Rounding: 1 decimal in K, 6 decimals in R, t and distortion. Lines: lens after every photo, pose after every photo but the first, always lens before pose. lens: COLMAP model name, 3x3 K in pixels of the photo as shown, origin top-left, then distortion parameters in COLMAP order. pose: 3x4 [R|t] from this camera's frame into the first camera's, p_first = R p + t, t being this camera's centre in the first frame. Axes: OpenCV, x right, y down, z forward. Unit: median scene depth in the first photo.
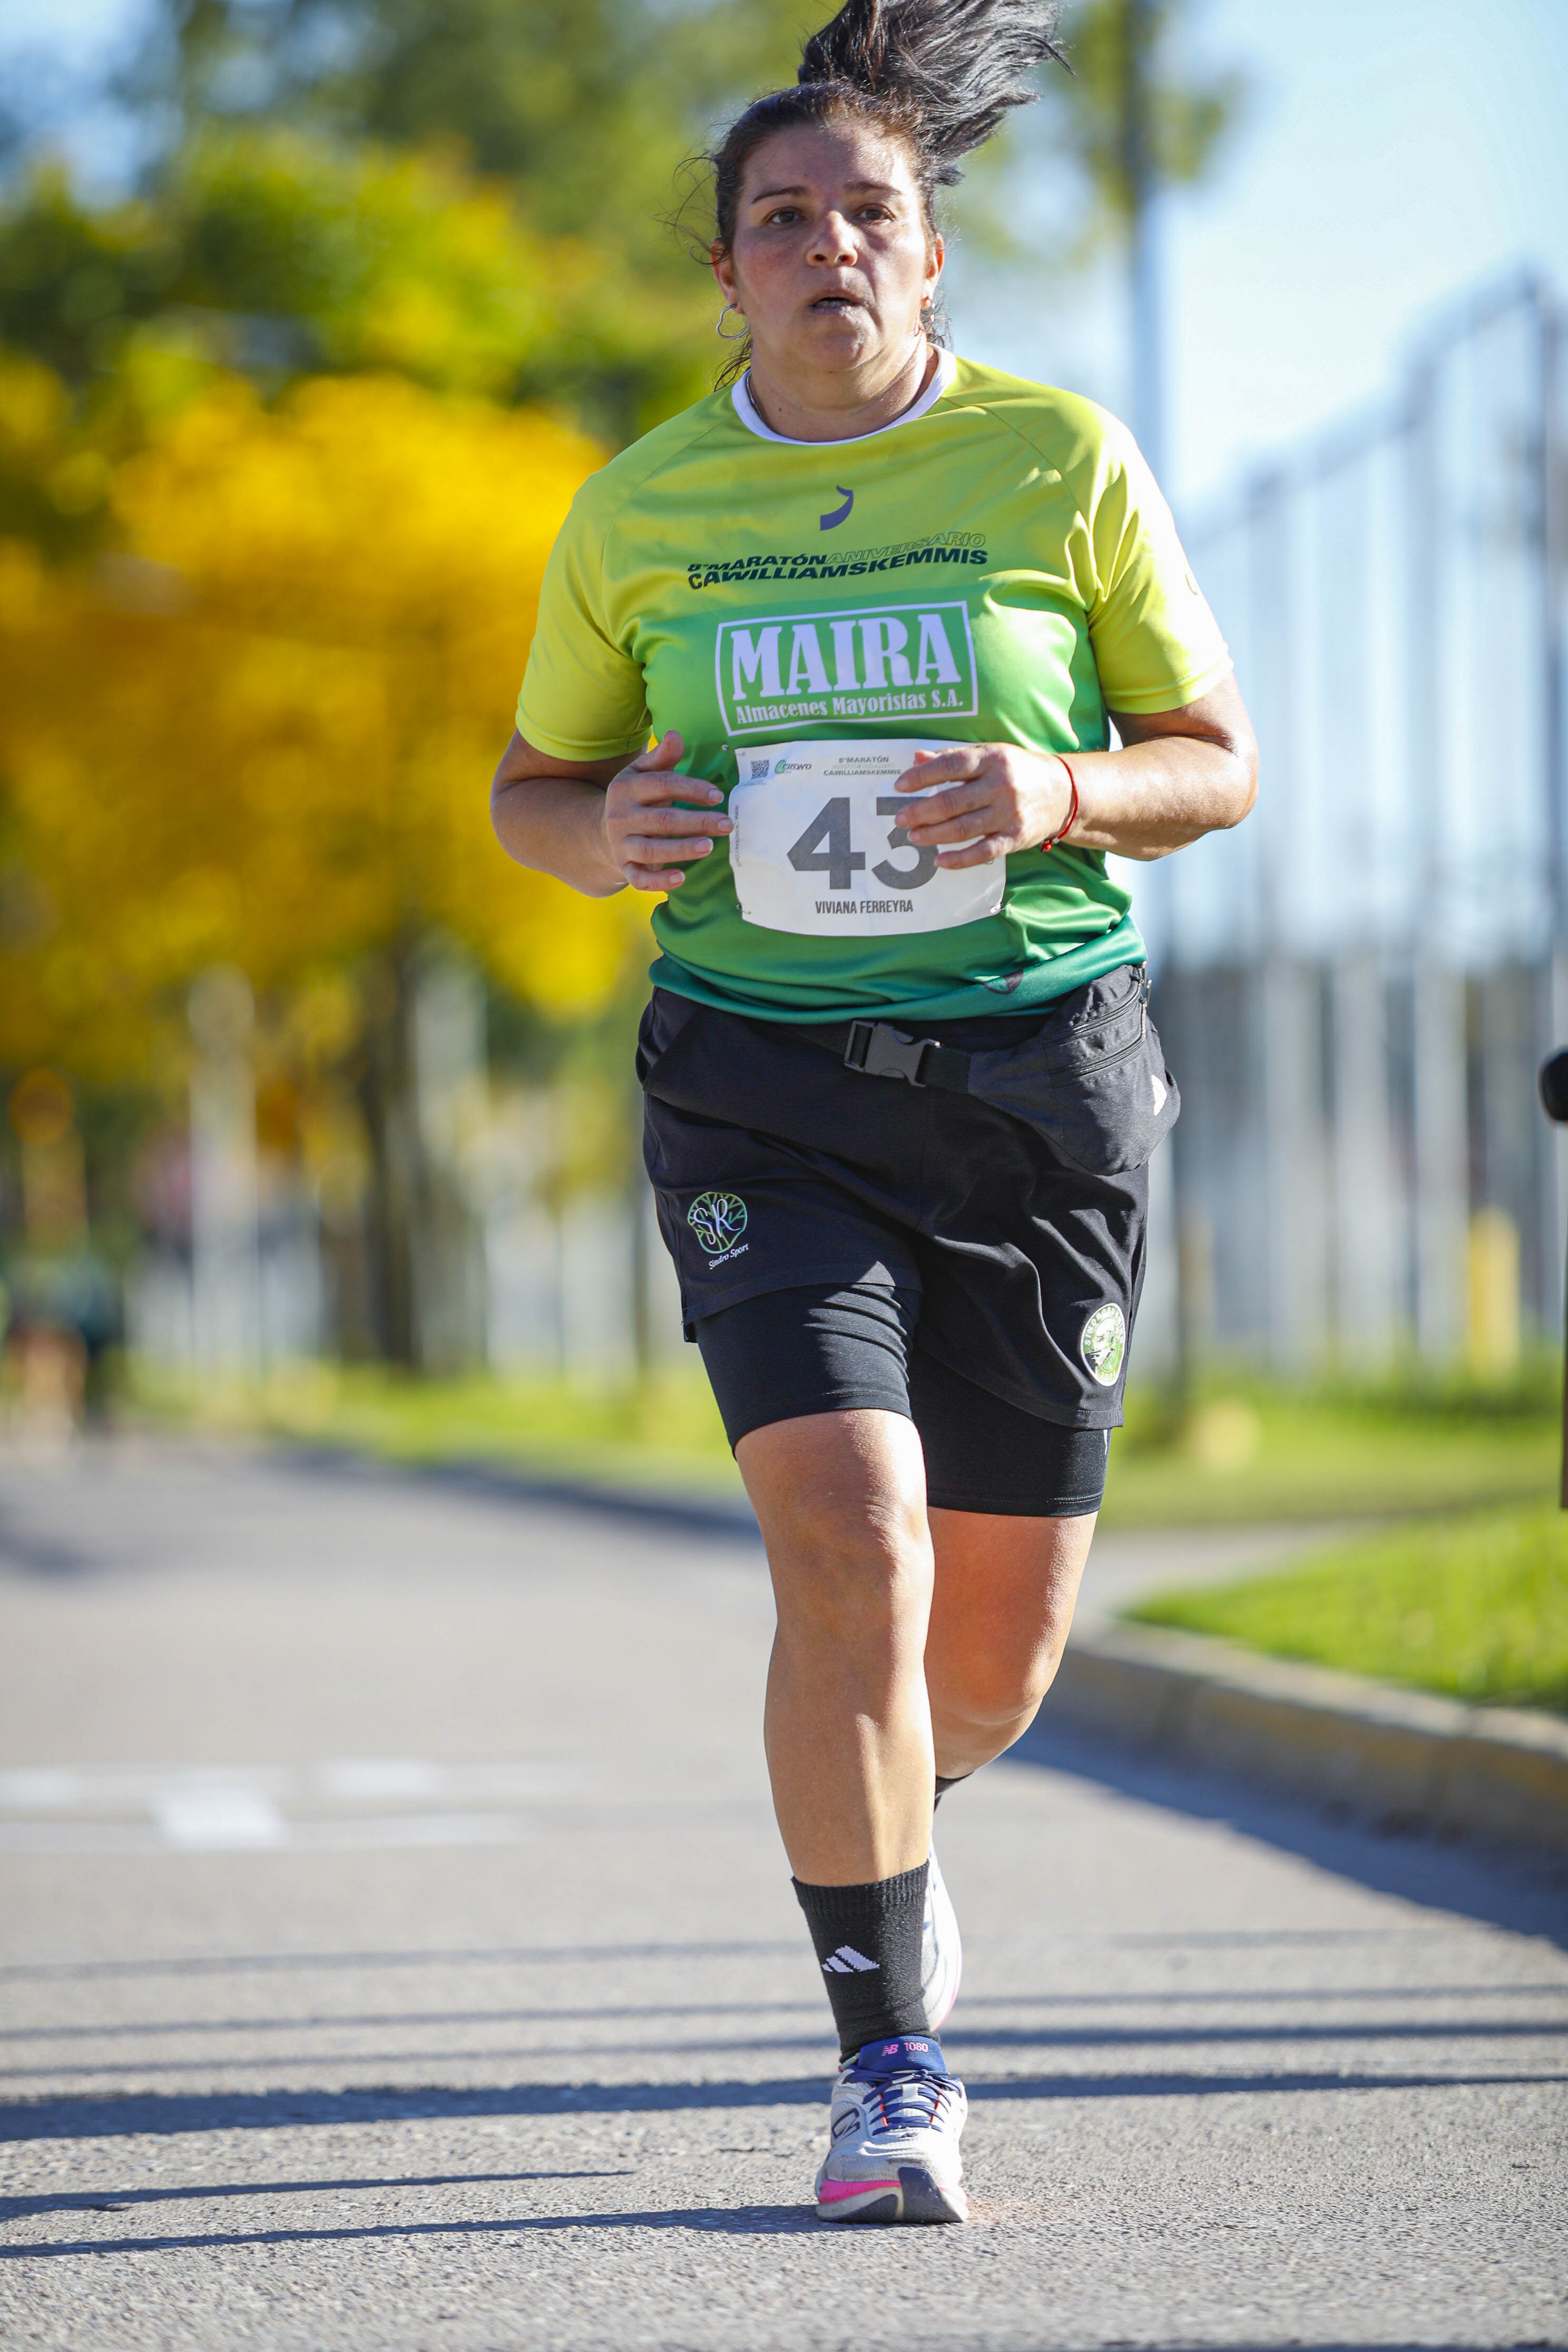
lens RADIAL K [[13376.1, 0, 783.8], [0, 13376.1, 1175.6], [0, 0, 1]] dist [0.961211, 0.000000]
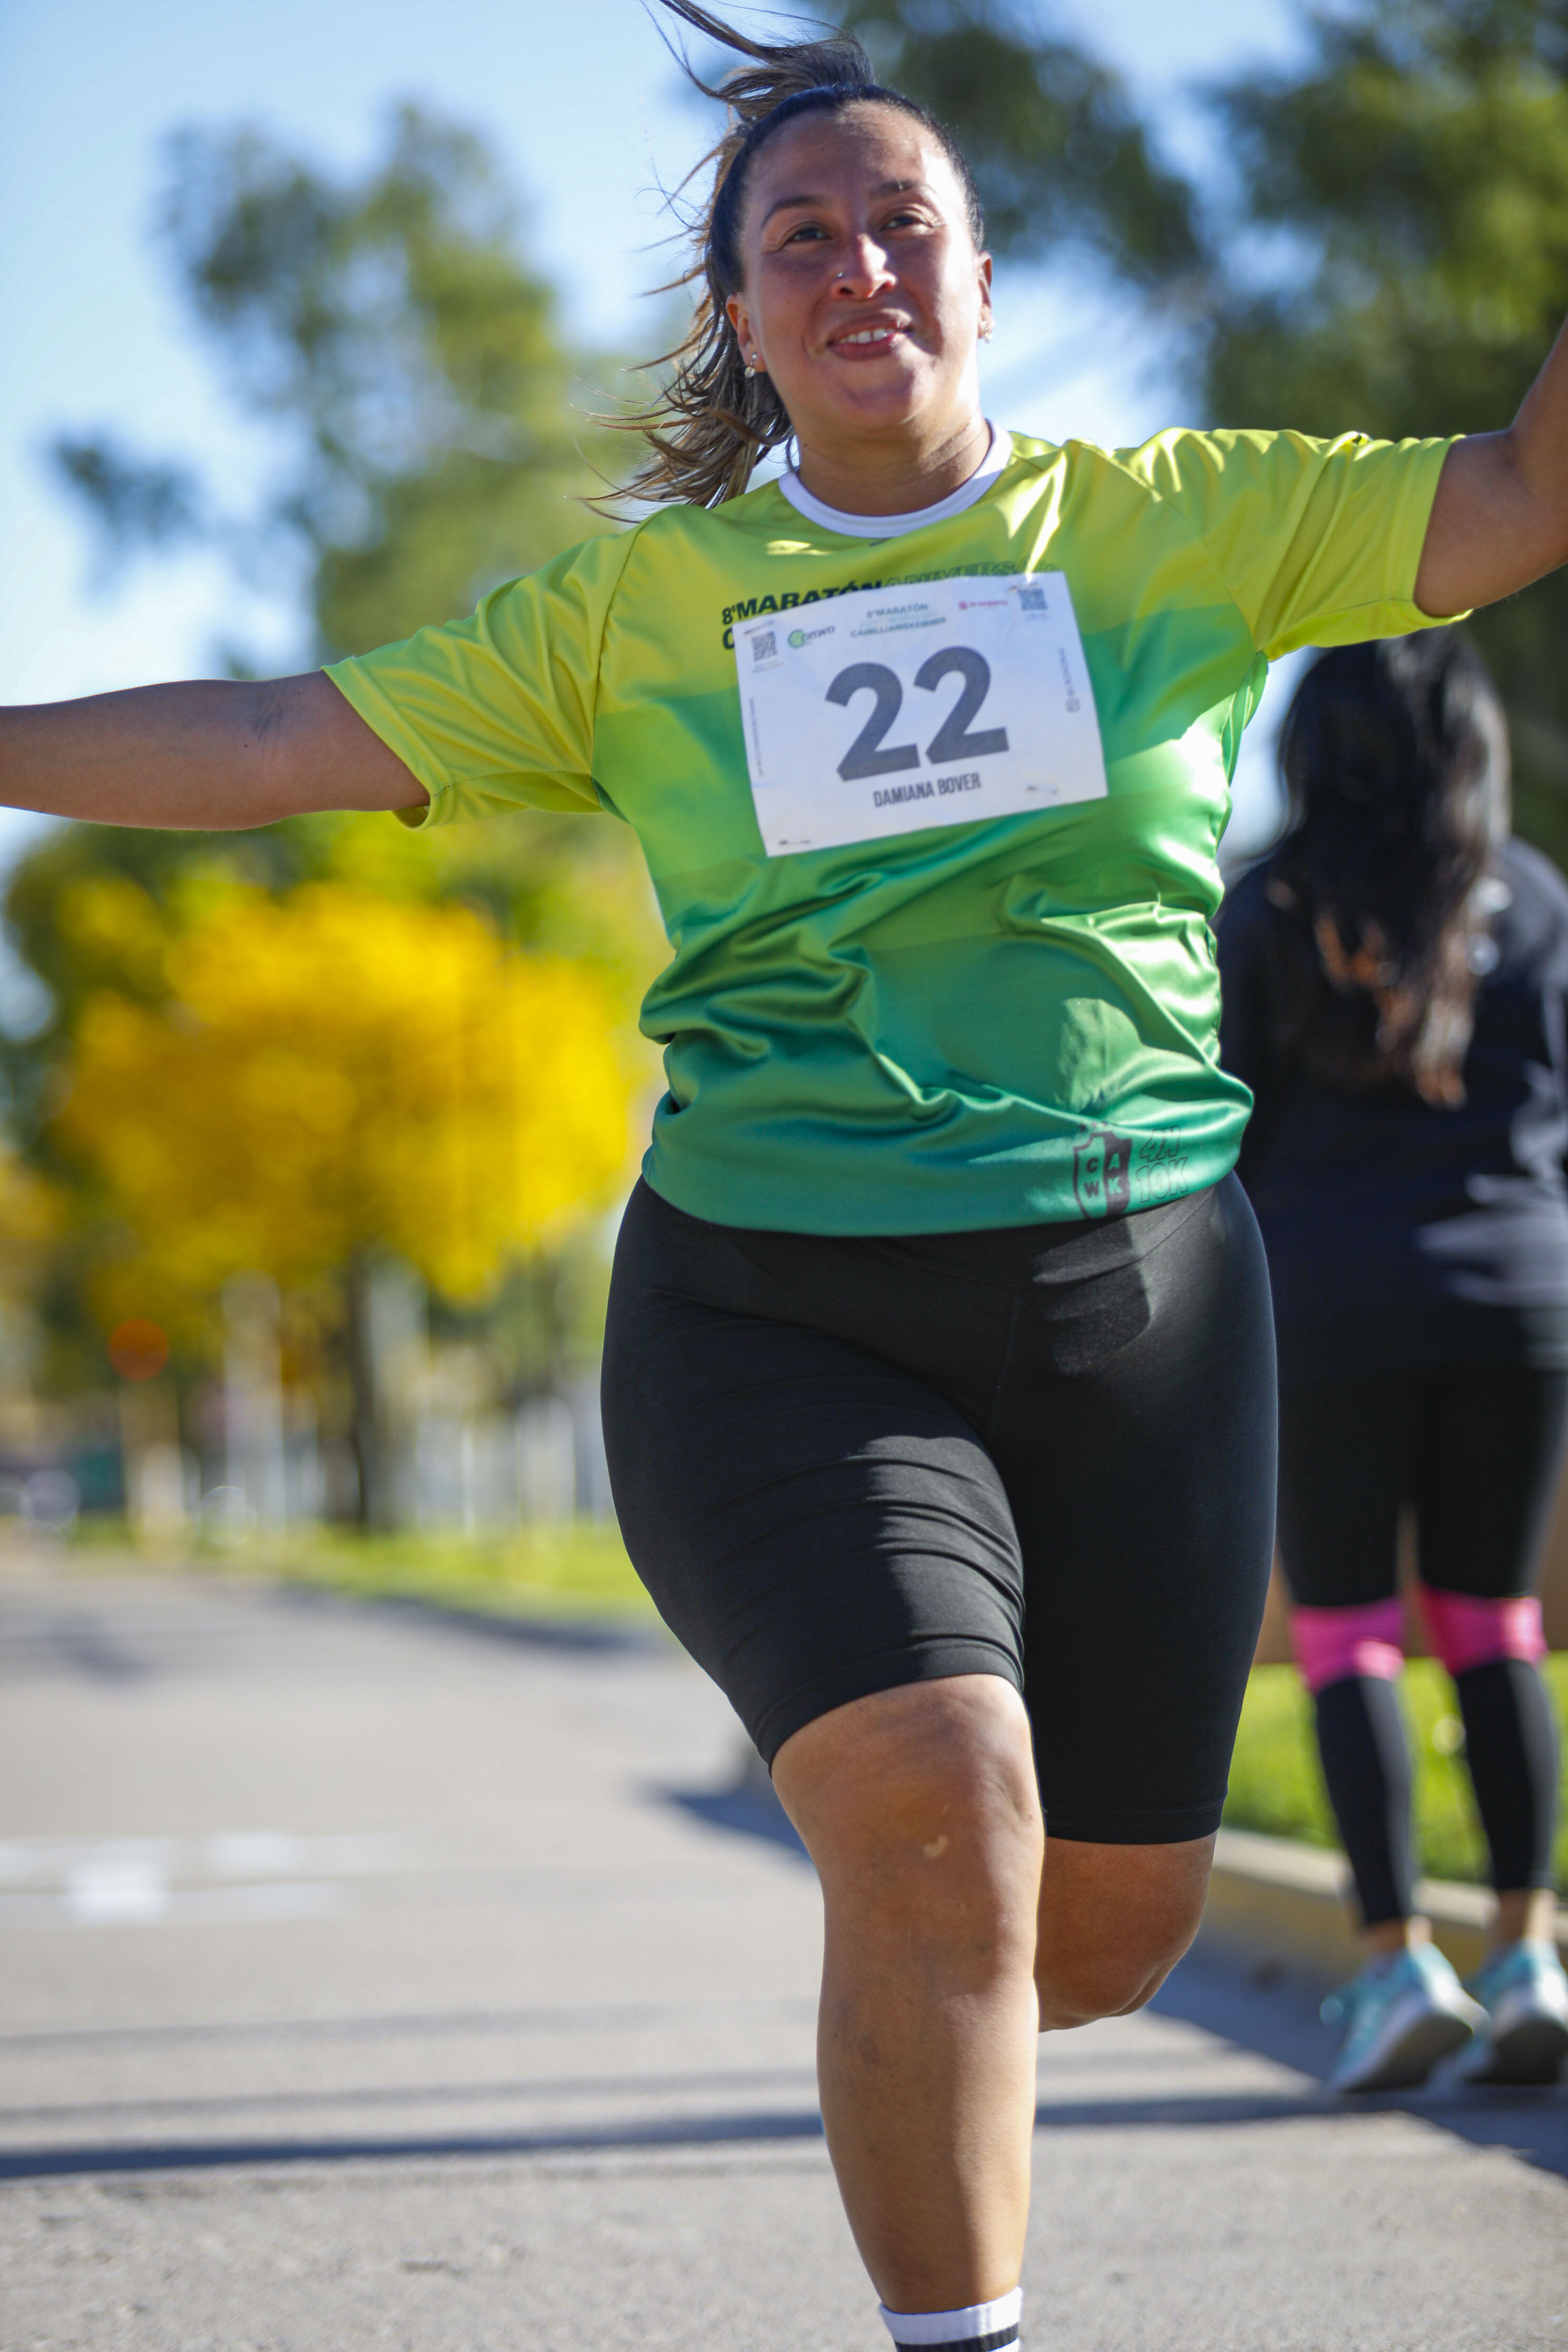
lens RADIAL K [[7729.5, 0, 783.9], [0, 7729.5, 1176.0], [0, 0, 1]] dist [-0.025501, 0.000000]
pose [[0.999859, -0.002638, 0.016565, 0.005444], [0.003143, 0.999529, -0.030522, 0.000580], [-0.016477, 0.030569, 0.999397, 0.117027]]
